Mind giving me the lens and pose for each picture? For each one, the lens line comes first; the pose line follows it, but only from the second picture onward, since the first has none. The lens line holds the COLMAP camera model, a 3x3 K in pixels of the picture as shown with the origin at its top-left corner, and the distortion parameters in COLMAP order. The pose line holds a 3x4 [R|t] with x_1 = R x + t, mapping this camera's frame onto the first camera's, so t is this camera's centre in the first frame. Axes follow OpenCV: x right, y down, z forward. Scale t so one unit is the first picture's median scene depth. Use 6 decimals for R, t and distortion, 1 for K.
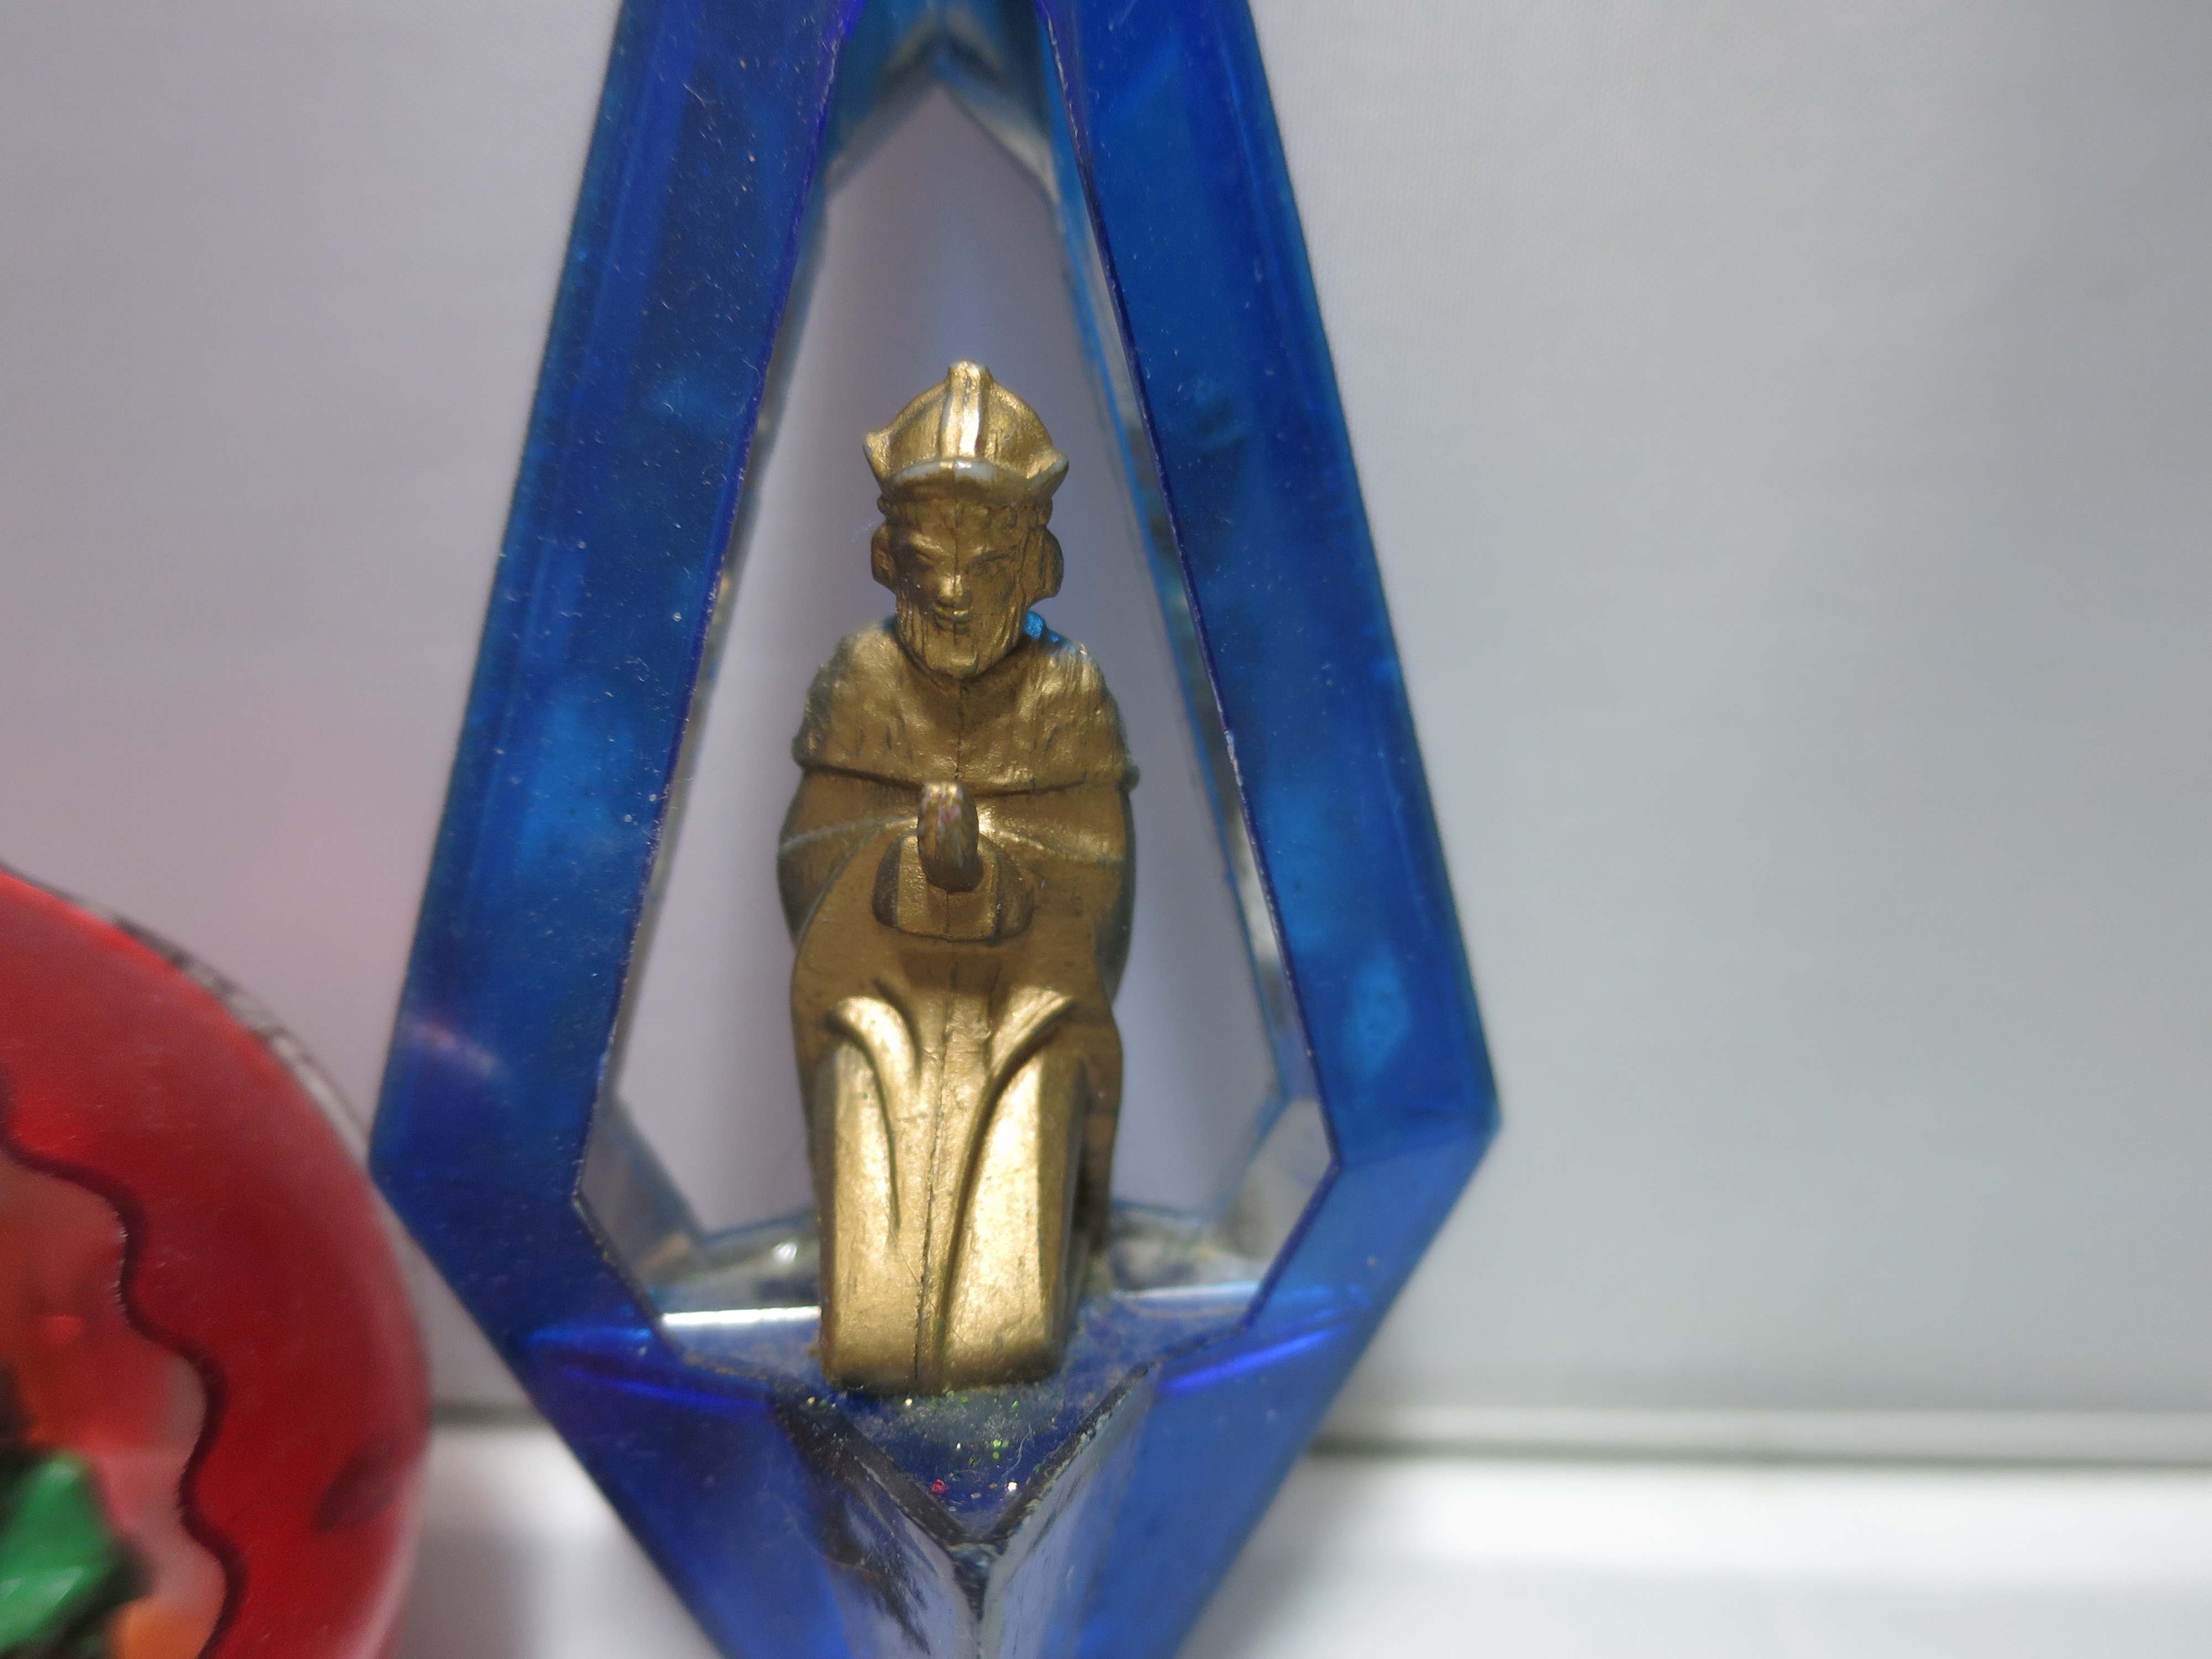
lens RADIAL K [[1559.1, 0, 1106.0], [0, 1559.1, 829.5], [0, 0, 1]] dist [-0.001524, -0.000244]
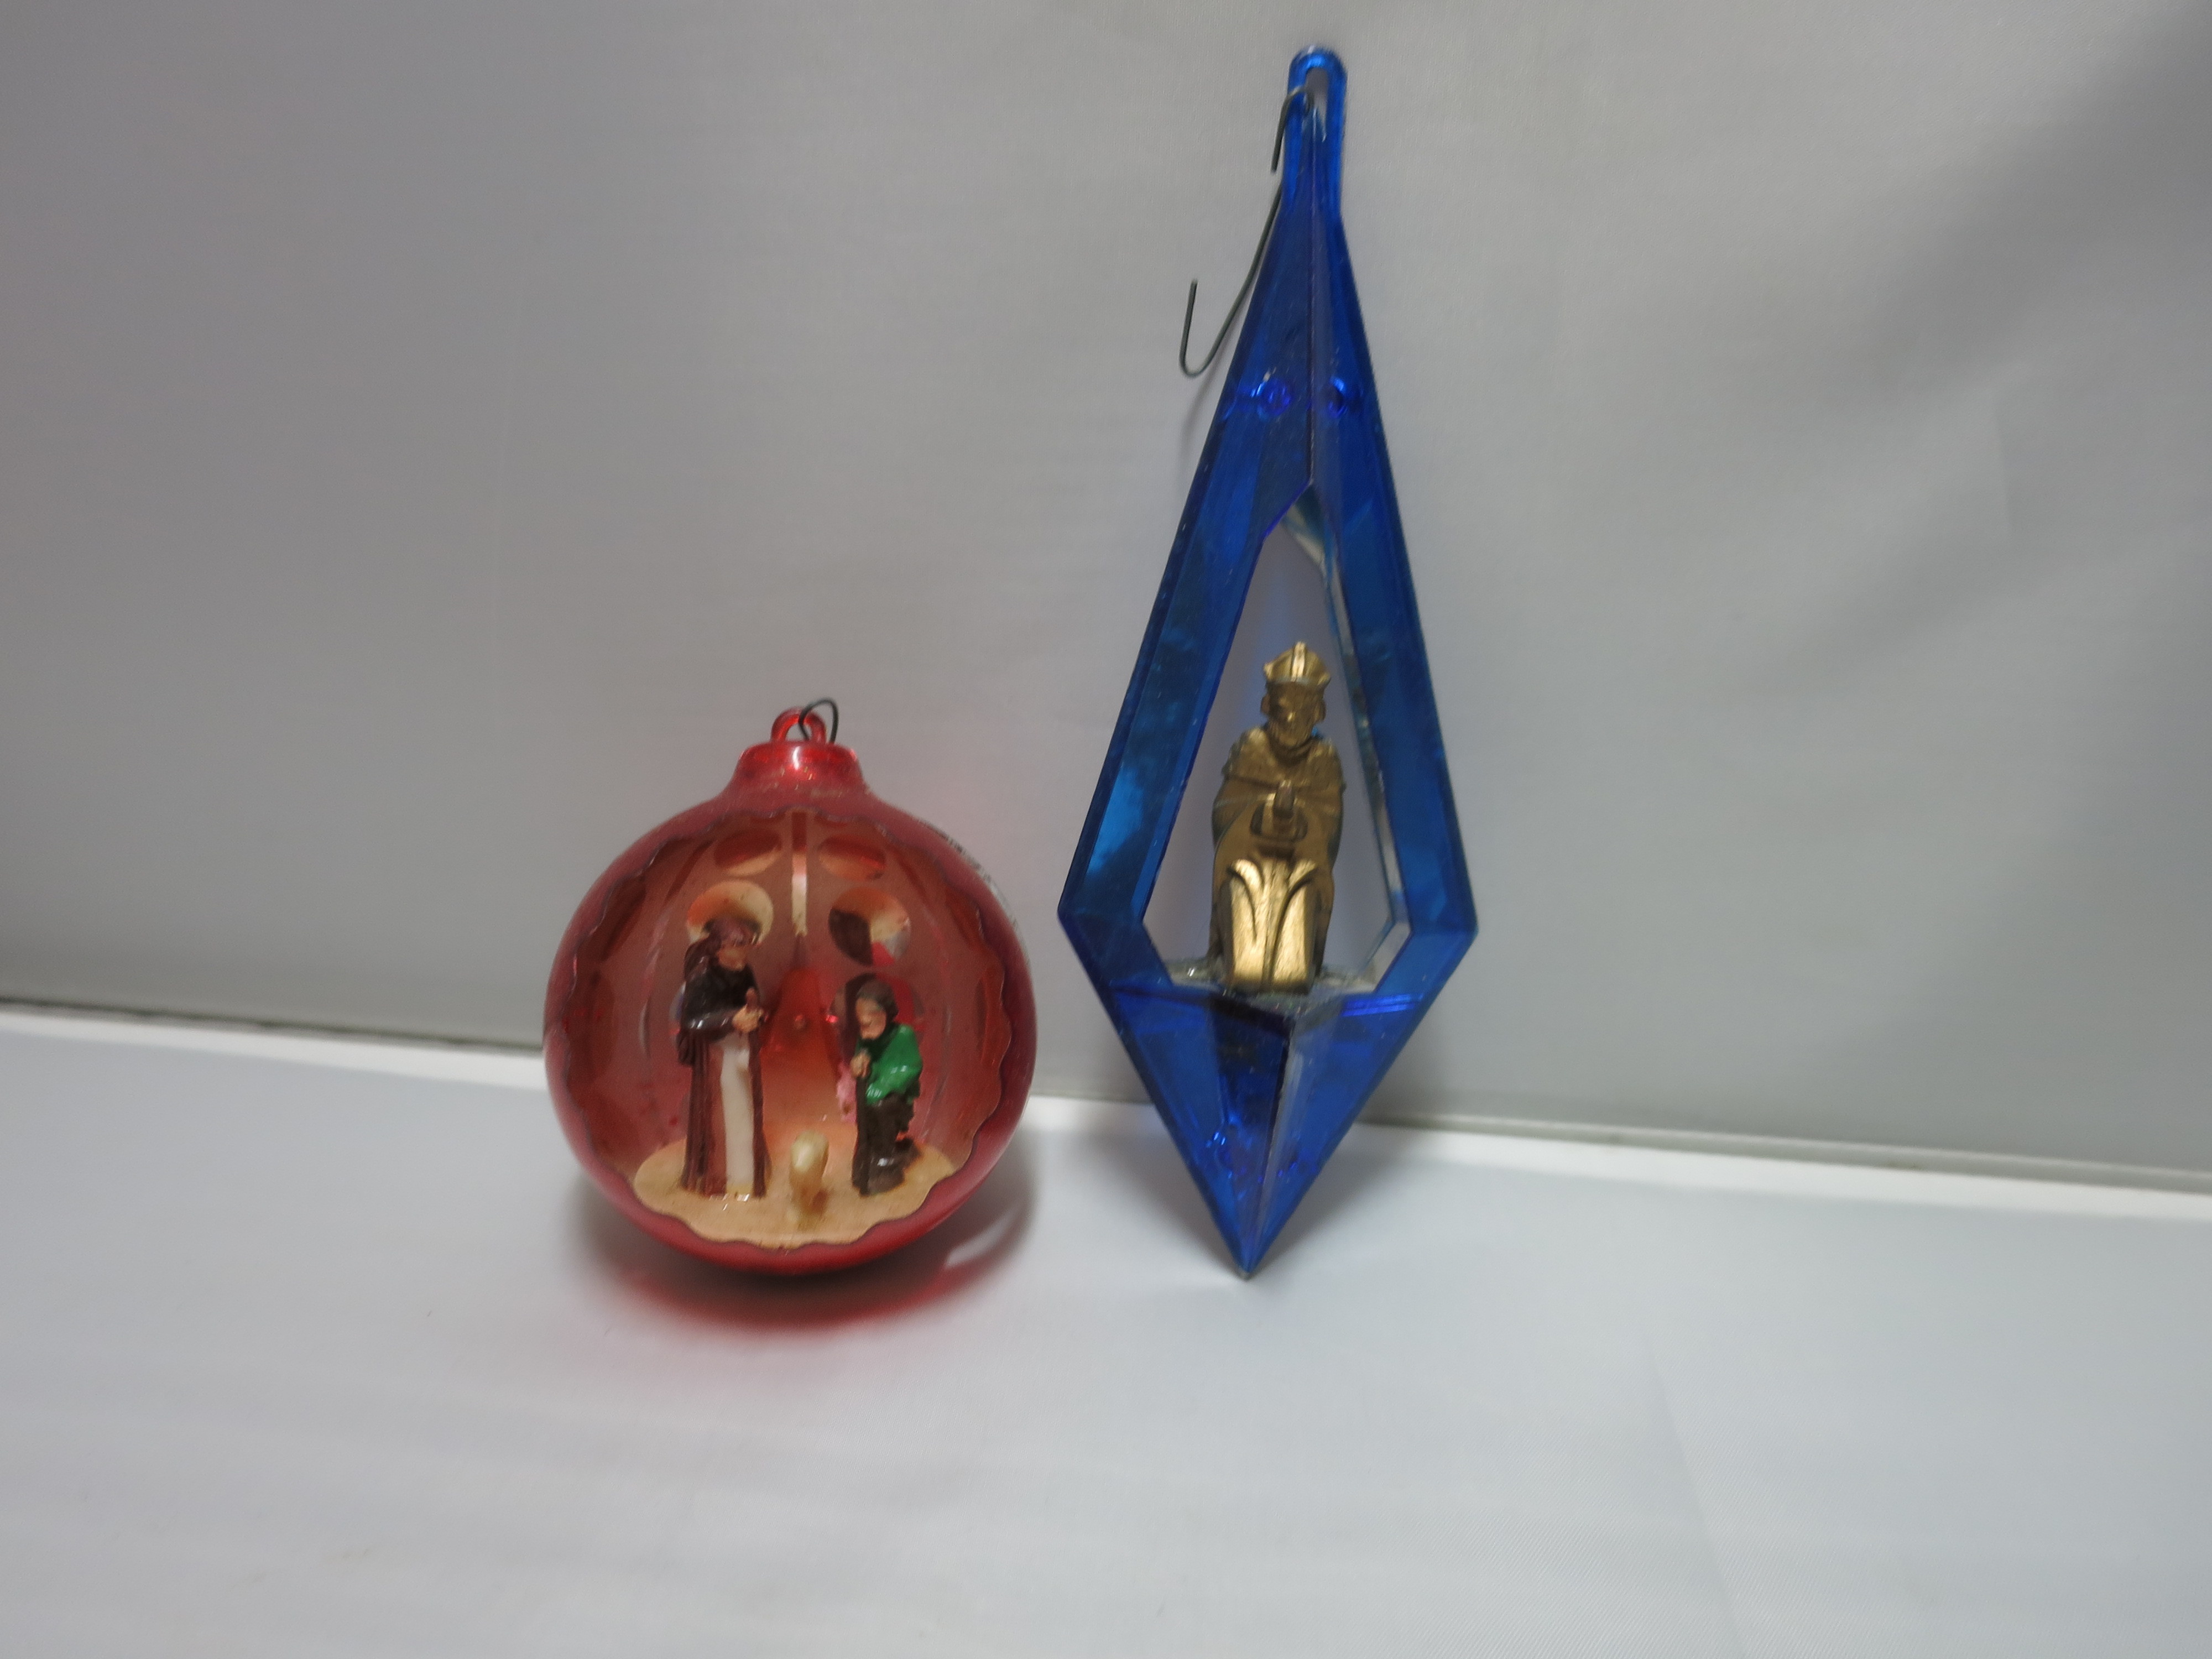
lens RADIAL K [[1559.1, 0, 1106.0], [0, 1559.1, 829.5], [0, 0, 1]] dist [-0.001524, -0.000244]
pose [[0.995753, 0.055556, -0.073417, -0.202198], [-0.059367, 0.996943, -0.050790, 0.212800], [0.070371, 0.054932, 0.996007, -1.829171]]
